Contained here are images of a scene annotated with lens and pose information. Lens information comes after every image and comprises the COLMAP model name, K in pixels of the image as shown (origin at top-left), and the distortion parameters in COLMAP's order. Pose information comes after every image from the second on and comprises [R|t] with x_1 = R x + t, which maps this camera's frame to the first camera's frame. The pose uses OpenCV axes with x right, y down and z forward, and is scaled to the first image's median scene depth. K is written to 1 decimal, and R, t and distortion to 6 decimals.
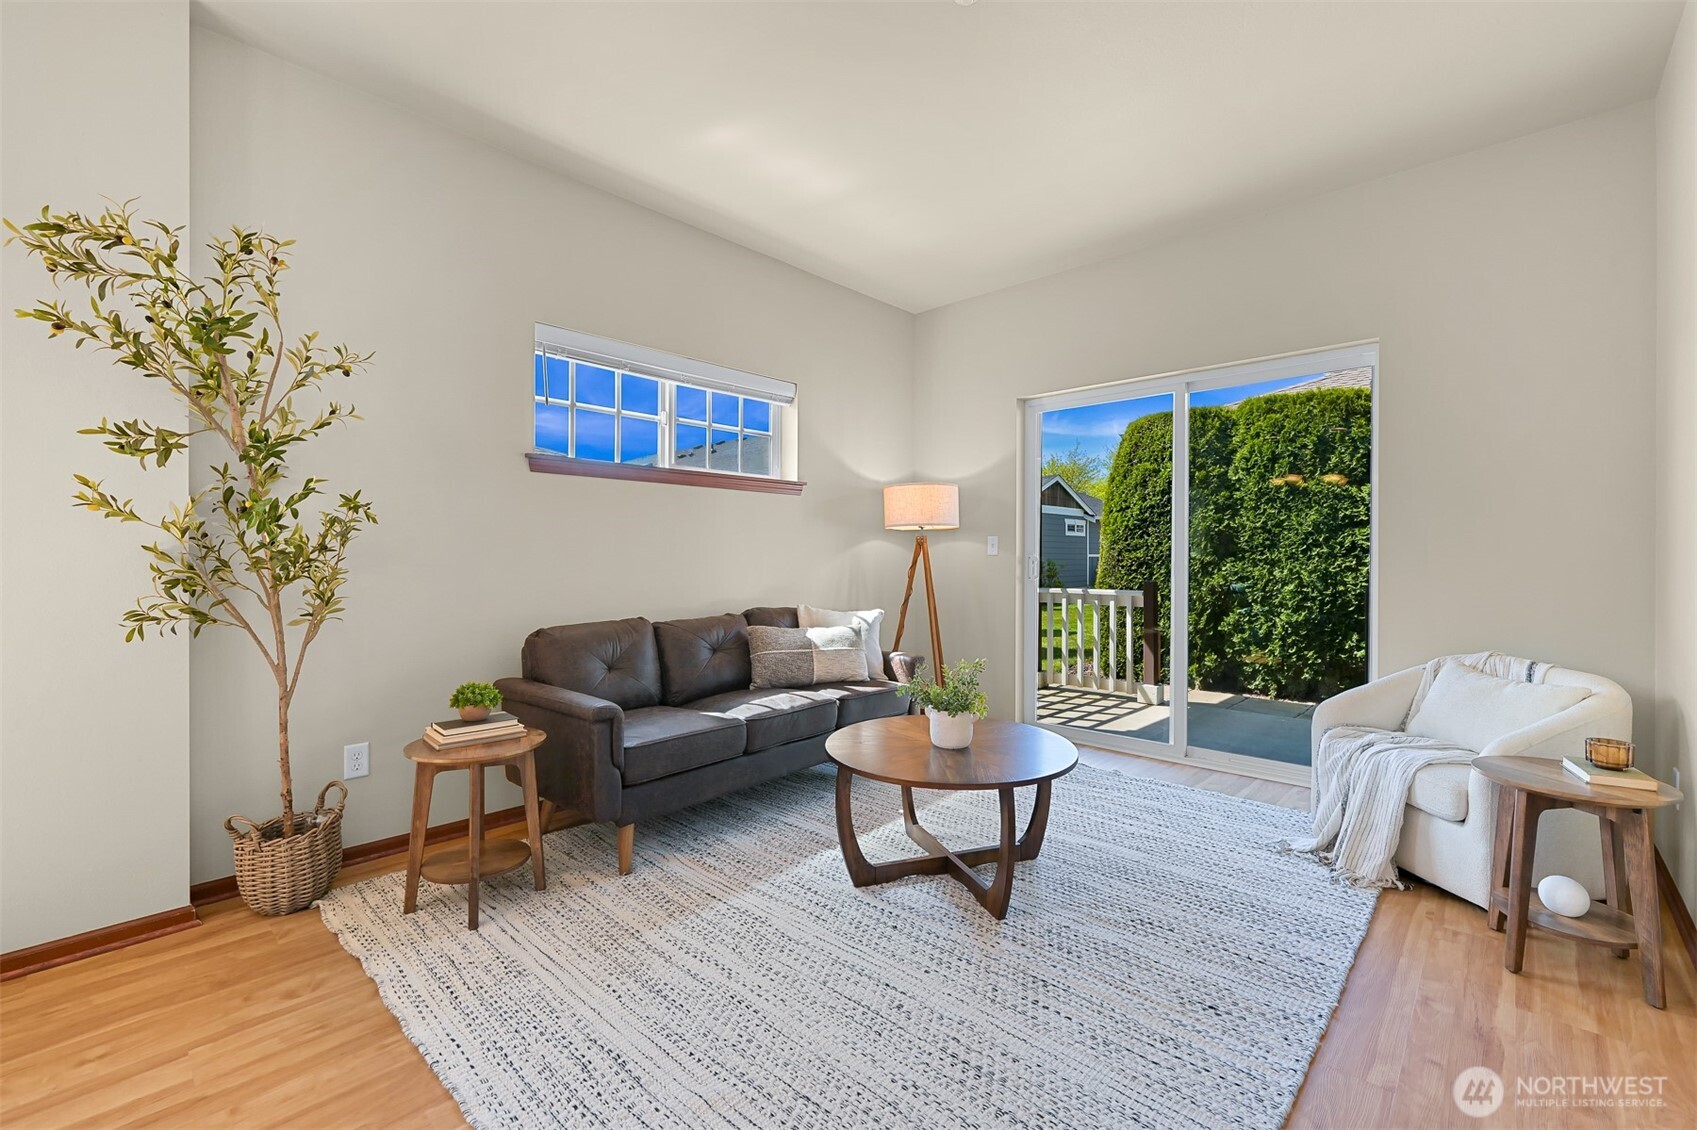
lens RADIAL K [[714.3, 0, 862.1], [0, 714.3, 558.6], [0, 0, 1]] dist [0.004063, 0.000000]
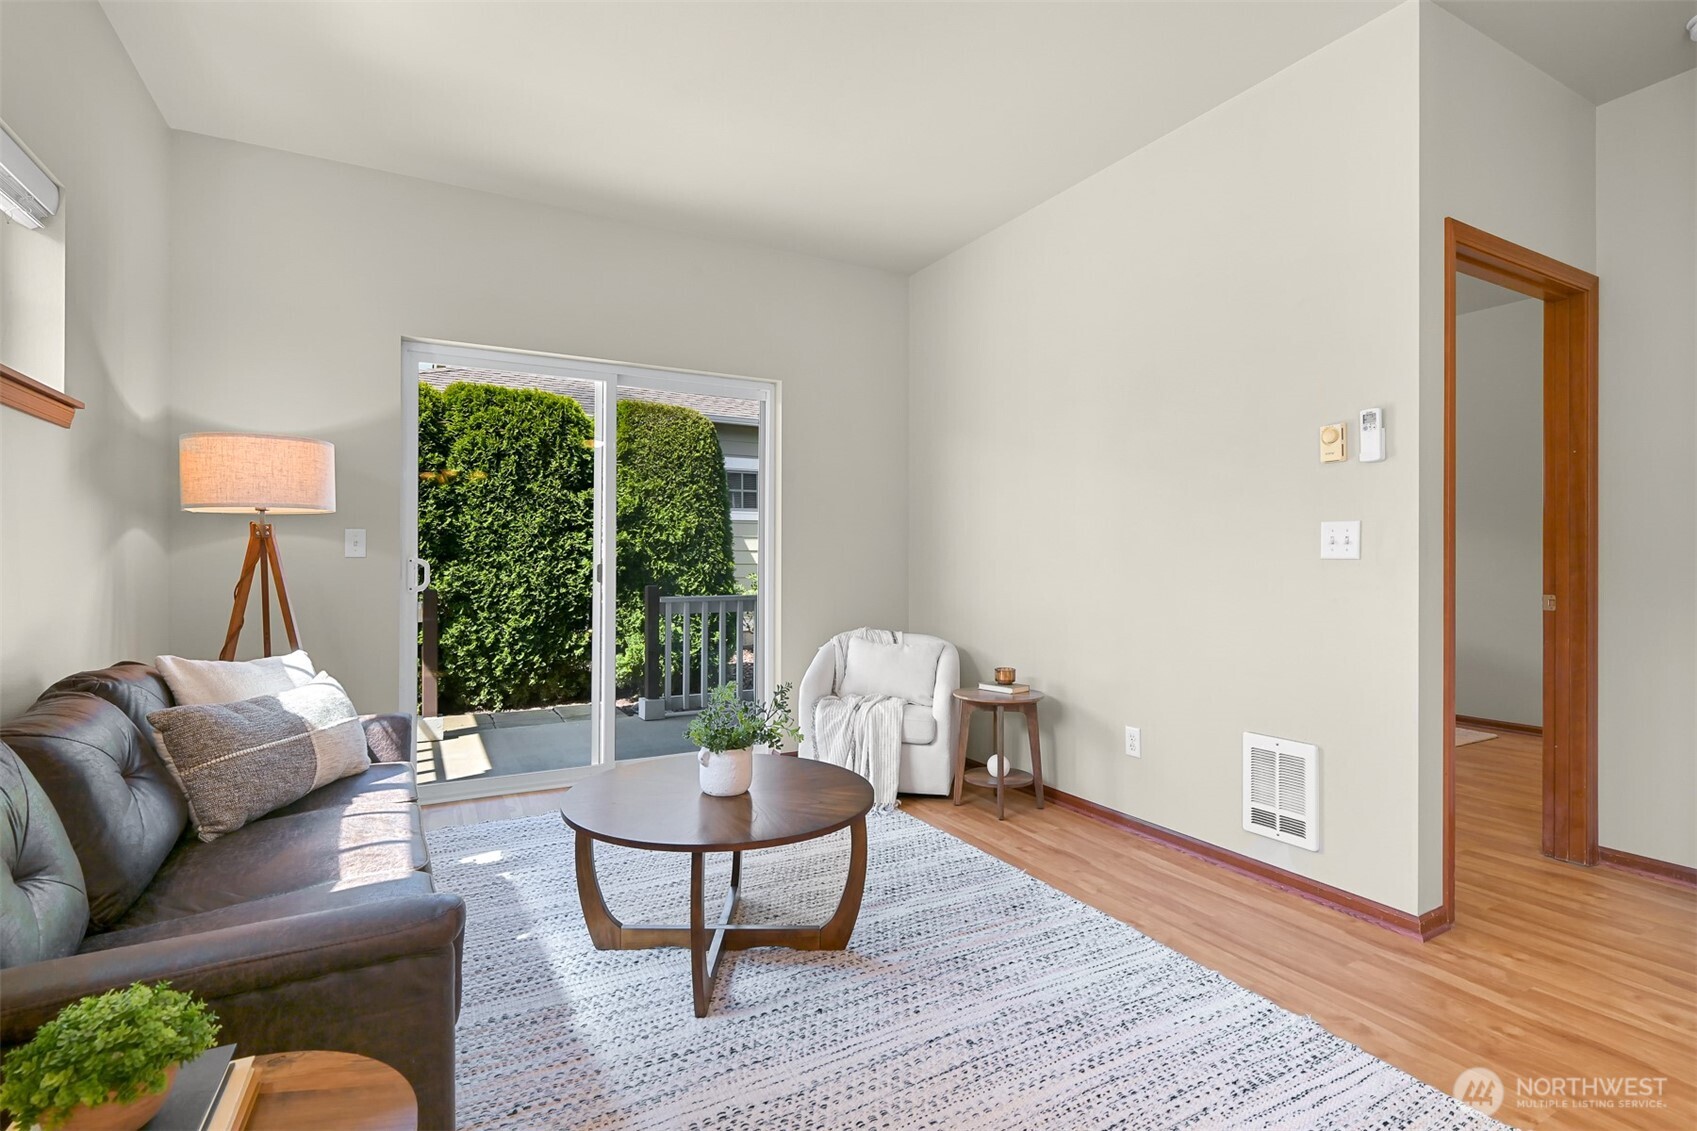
lens RADIAL K [[807.6, 0, 848.5], [0, 807.6, 565.5], [0, 0, 1]] dist [0.000001, -0.000106]
pose [[0.322628, -0.006356, 0.946504, -0.292255], [0.001023, 0.999979, 0.006367, -0.001165], [-0.946525, -0.001086, 0.322628, 0.238306]]
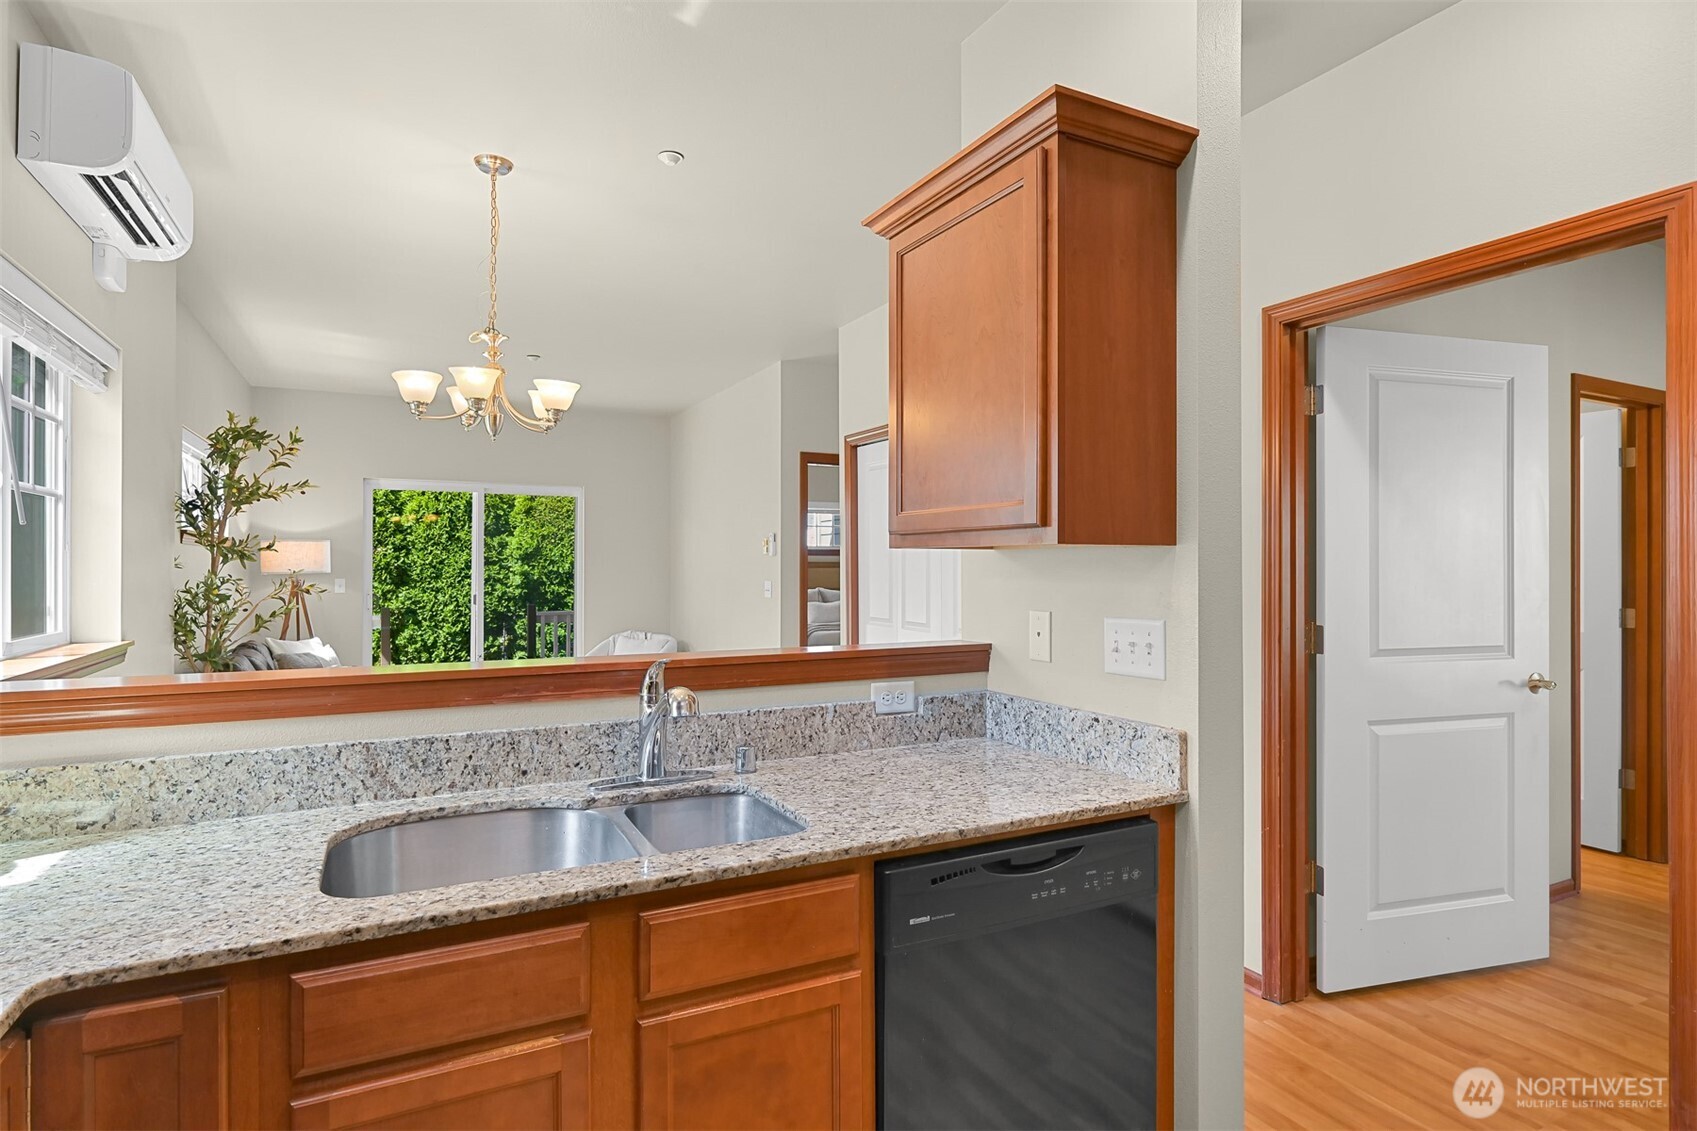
lens RADIAL K [[894.1, 0, 848.5], [0, 894.1, 565.5], [0, 0, 1]] dist [-0.002018, -0.000530]
pose [[0.351597, -0.000256, 0.936152, -0.777422], [0.002771, 0.999996, -0.000767, -0.039157], [-0.936148, 0.002864, 0.351596, -0.345067]]
